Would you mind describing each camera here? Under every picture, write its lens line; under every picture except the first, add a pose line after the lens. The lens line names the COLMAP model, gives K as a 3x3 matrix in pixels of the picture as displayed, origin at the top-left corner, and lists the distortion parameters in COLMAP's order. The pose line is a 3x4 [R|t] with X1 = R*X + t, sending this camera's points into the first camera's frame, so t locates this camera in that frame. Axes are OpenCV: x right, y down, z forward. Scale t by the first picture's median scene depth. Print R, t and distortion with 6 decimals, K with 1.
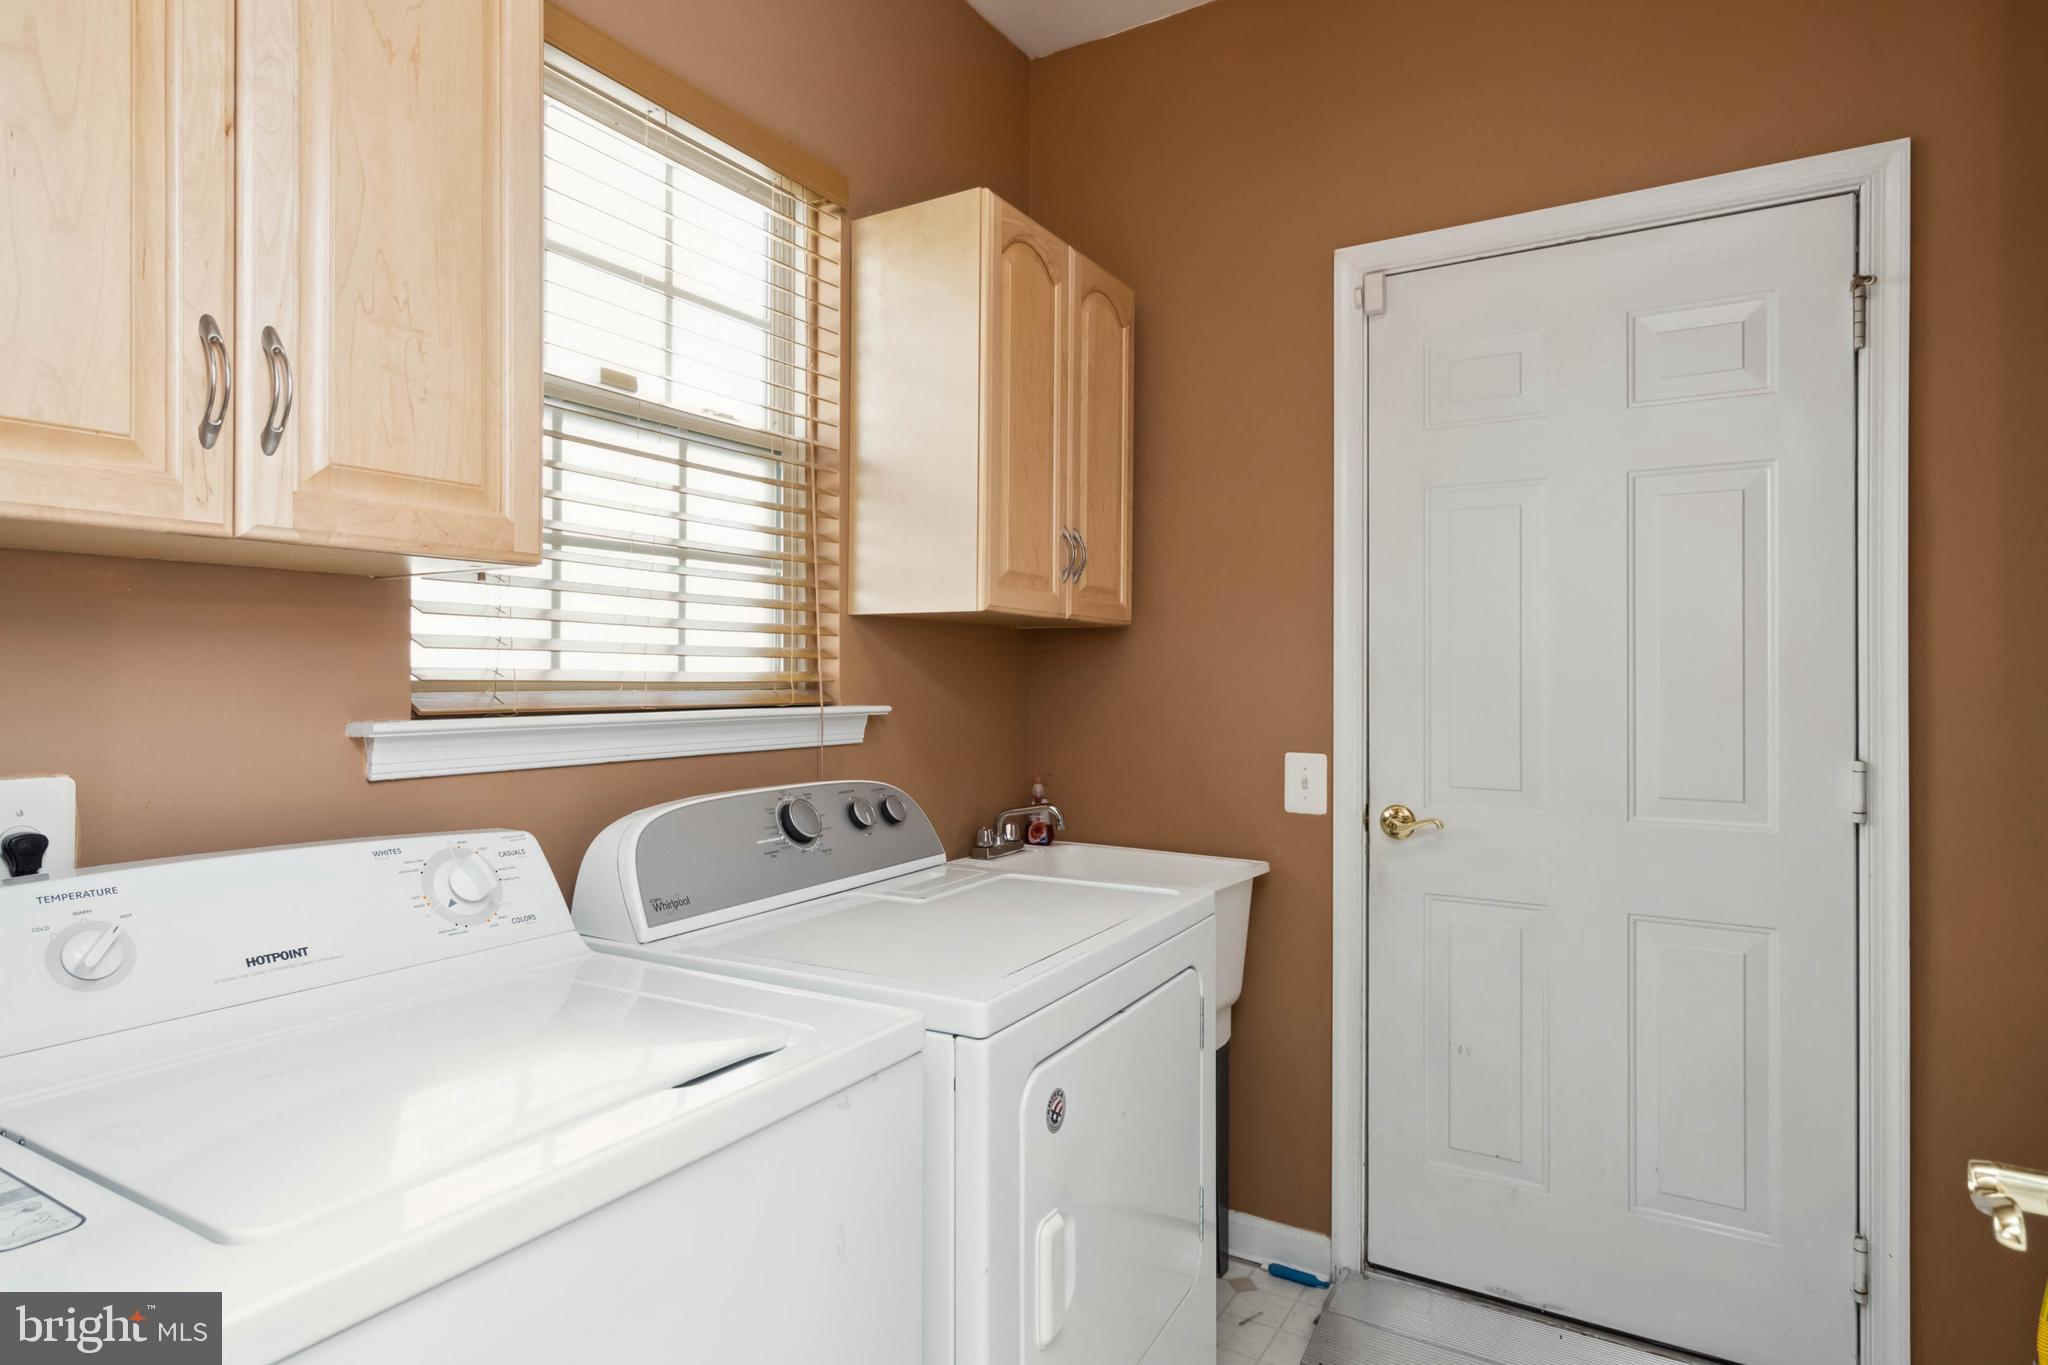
lens RADIAL K [[1140.1, 0, 1024.0], [0, 1140.1, 682.5], [0, 0, 1]] dist [-0.001815, -0.000143]
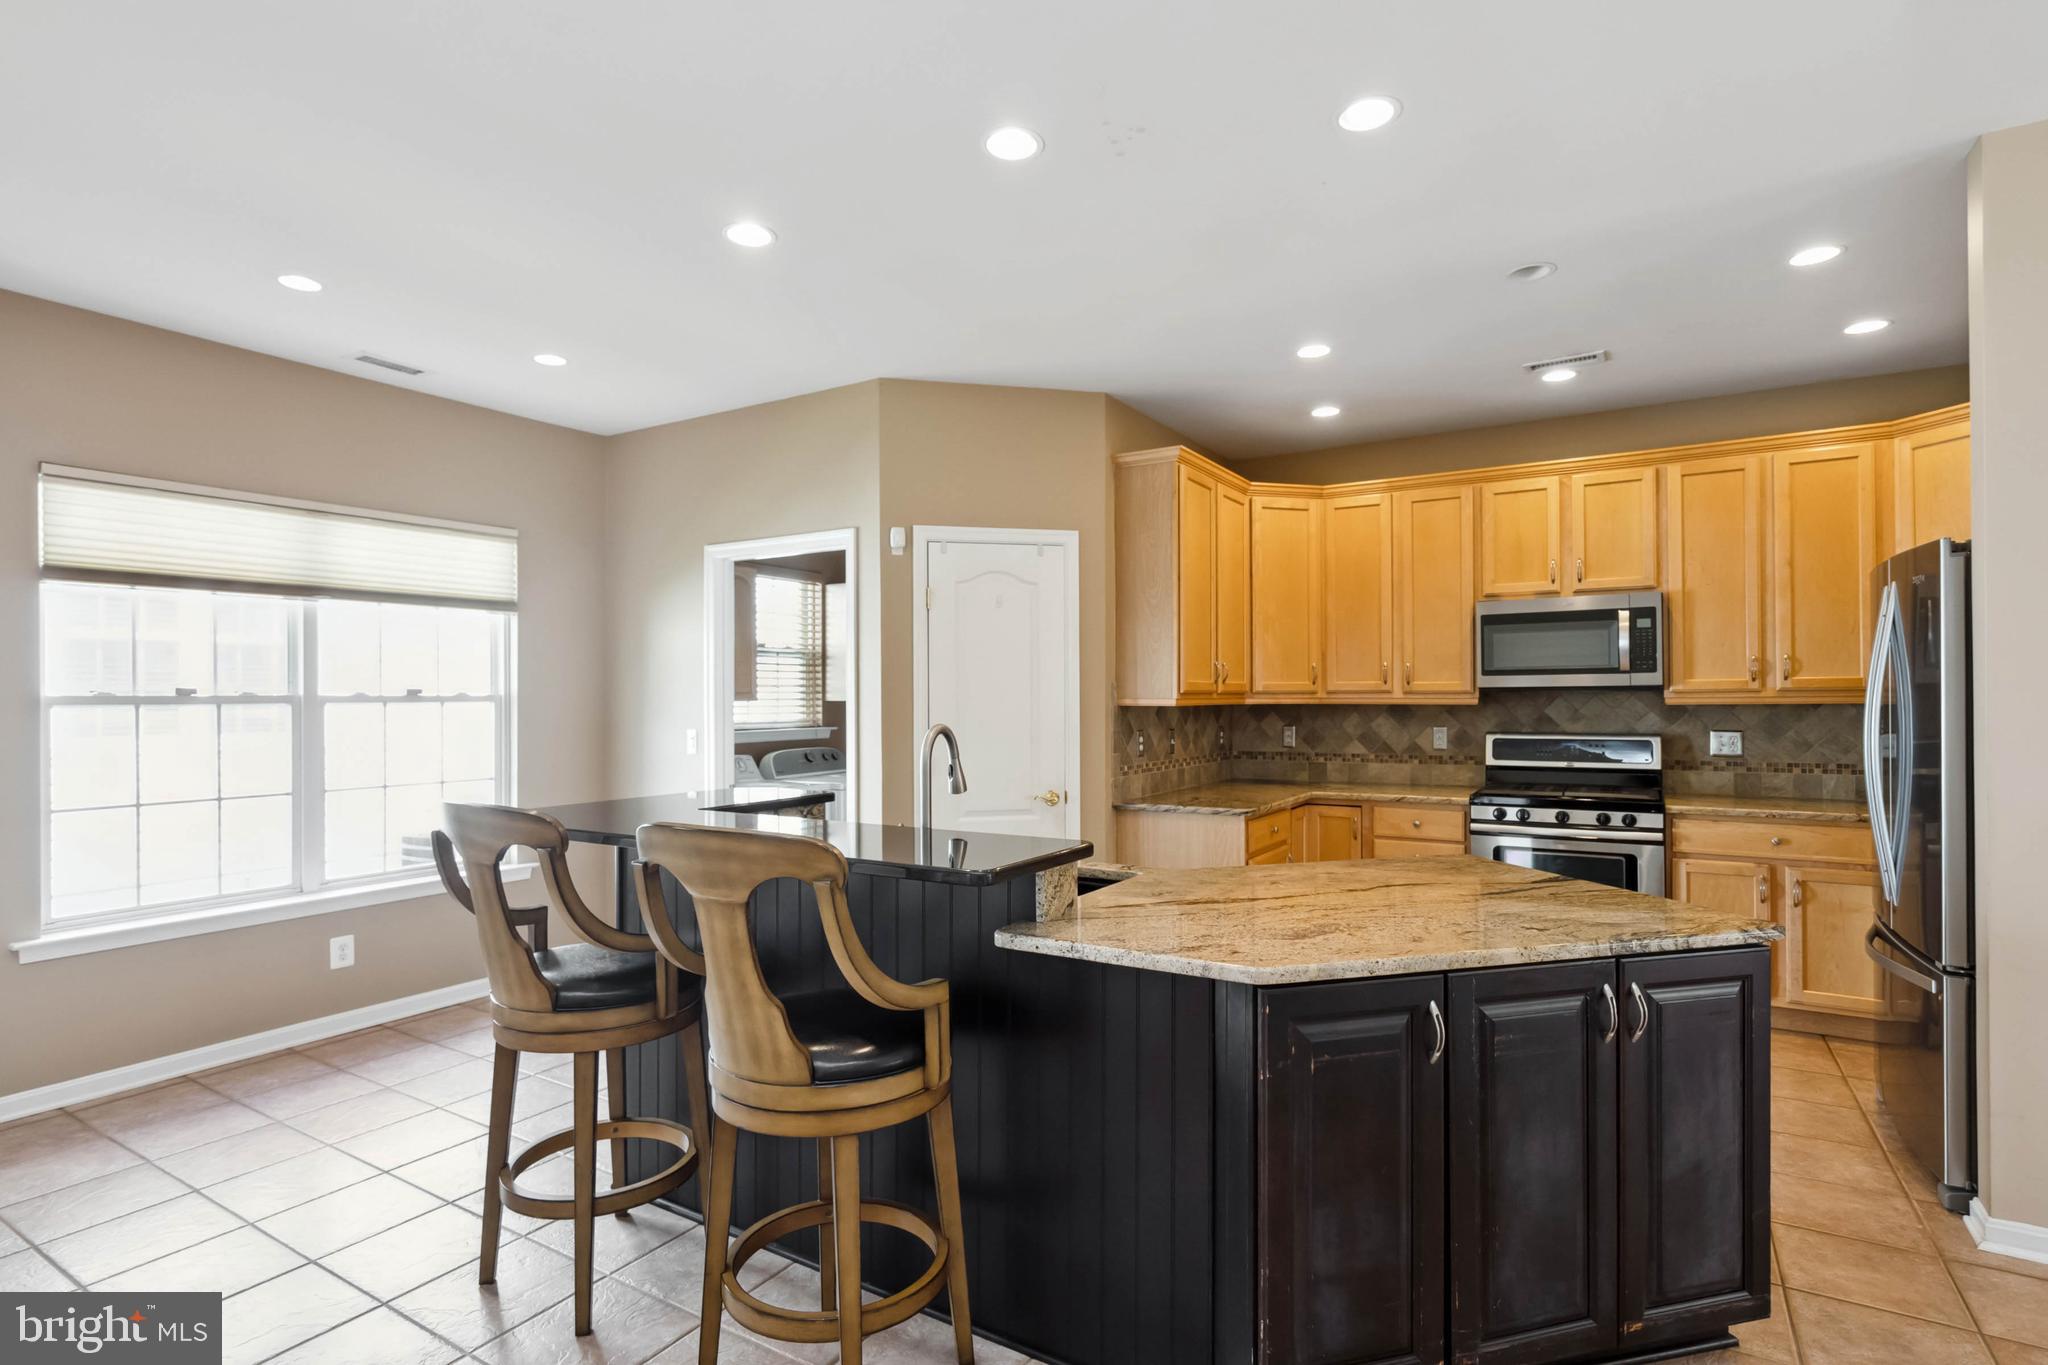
lens RADIAL K [[1031.4, 0, 980.7], [0, 1031.4, 693.6], [0, 0, 1]] dist [-0.001851, -0.000268]
pose [[0.999171, -0.005357, -0.040361, 0.445337], [0.005161, 0.999974, -0.004979, -0.062520], [0.040387, 0.004766, 0.999173, -2.095848]]
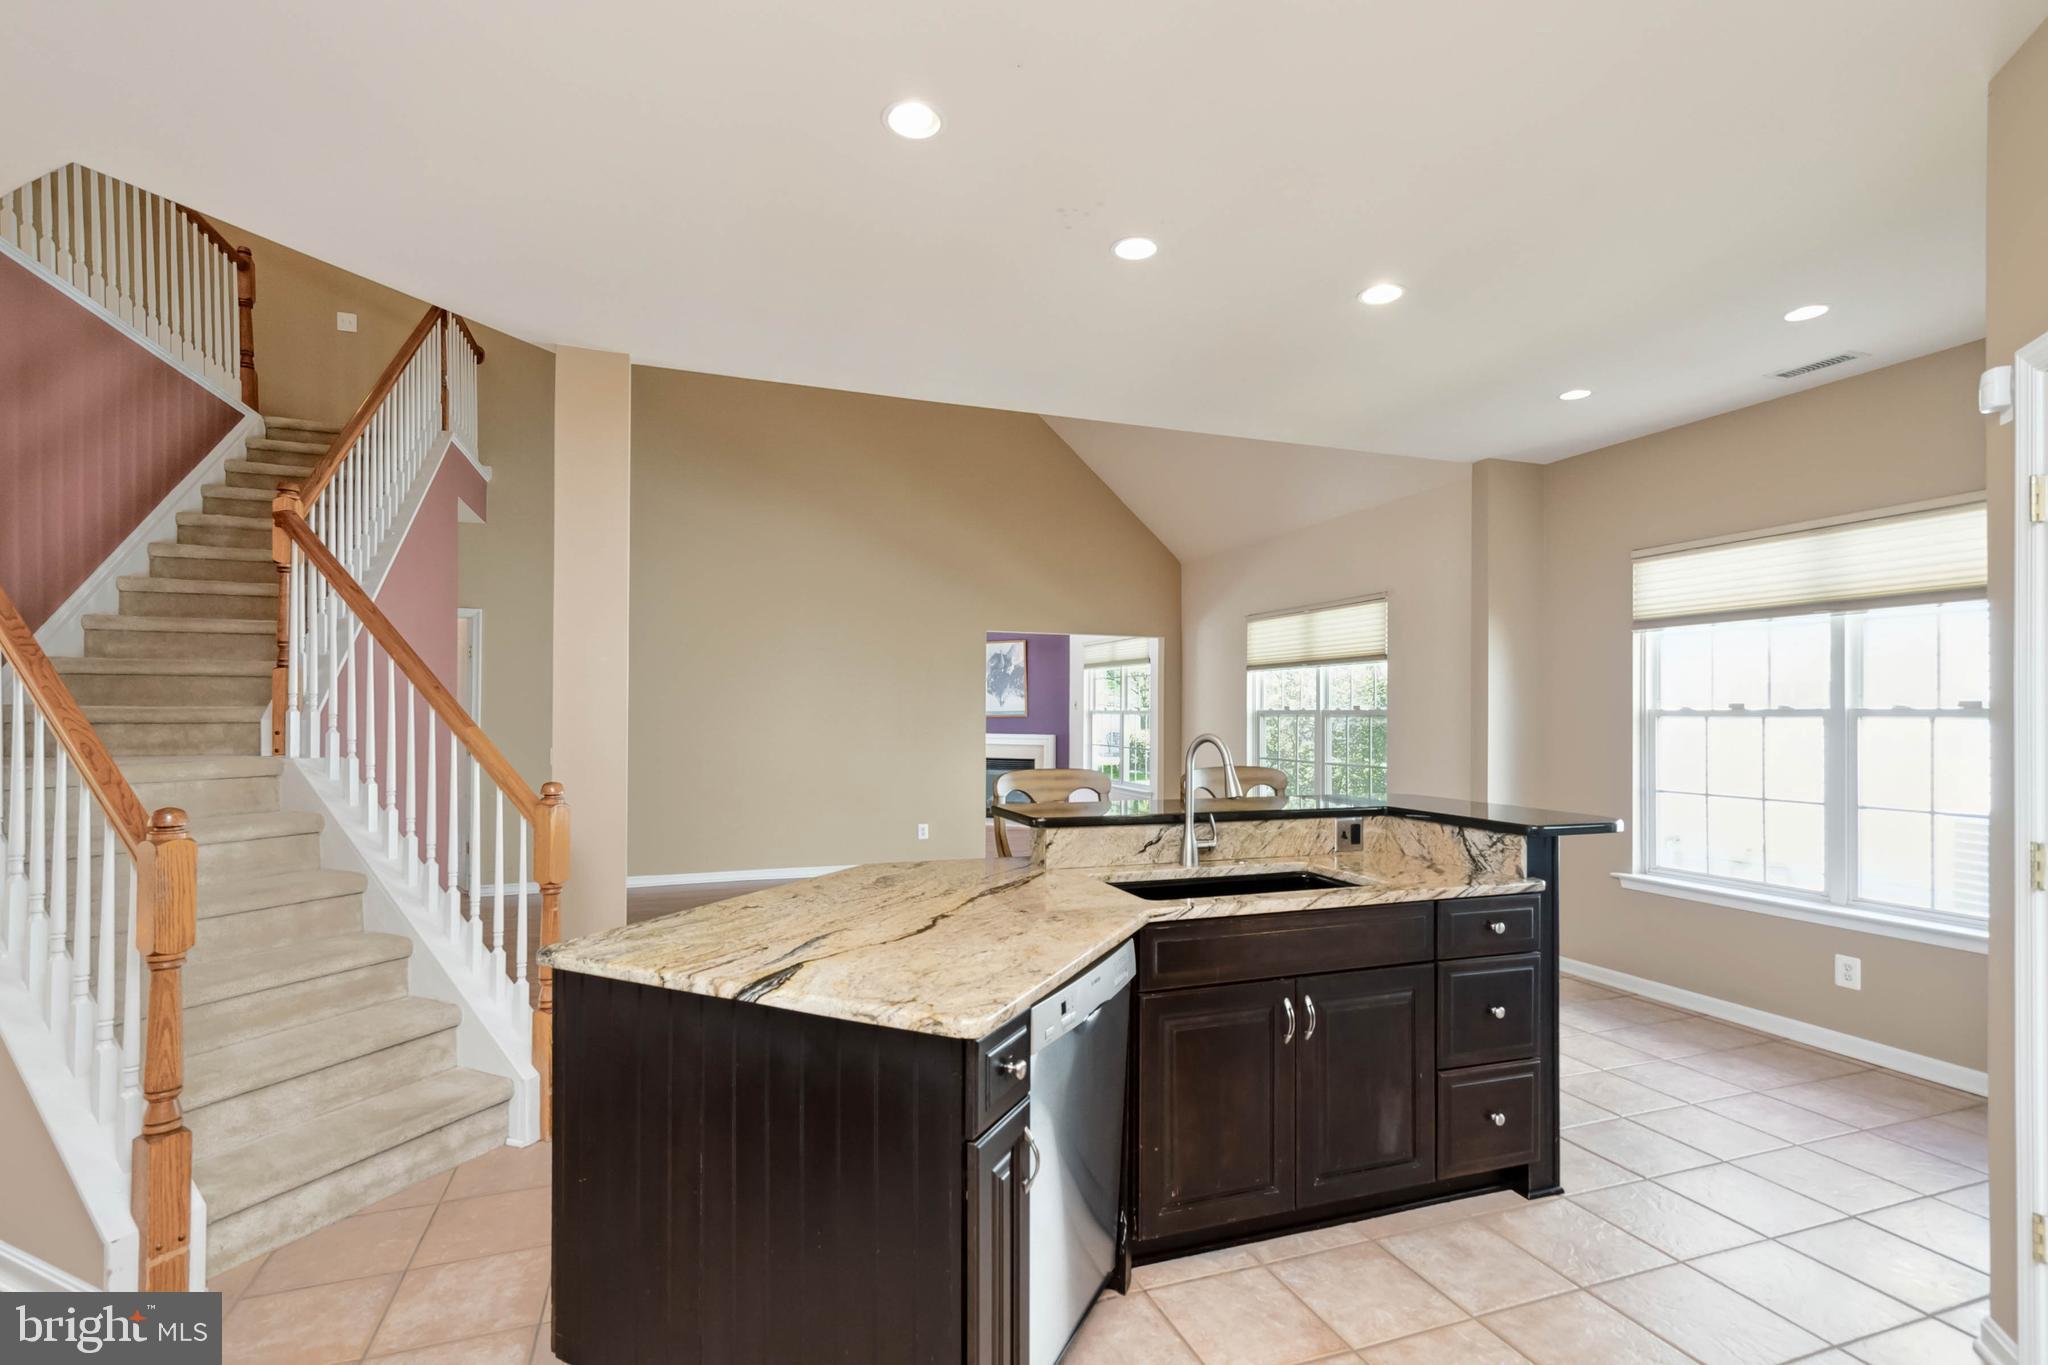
lens RADIAL K [[936.8, 0, 1031.6], [0, 936.8, 716.1], [0, 0, 1]] dist [0.000031, 0.000745]
pose [[-0.636187, -0.001264, -0.771534, 1.428543], [-0.004236, 0.999989, 0.001855, -0.058060], [0.771523, 0.004449, -0.636186, -0.296182]]
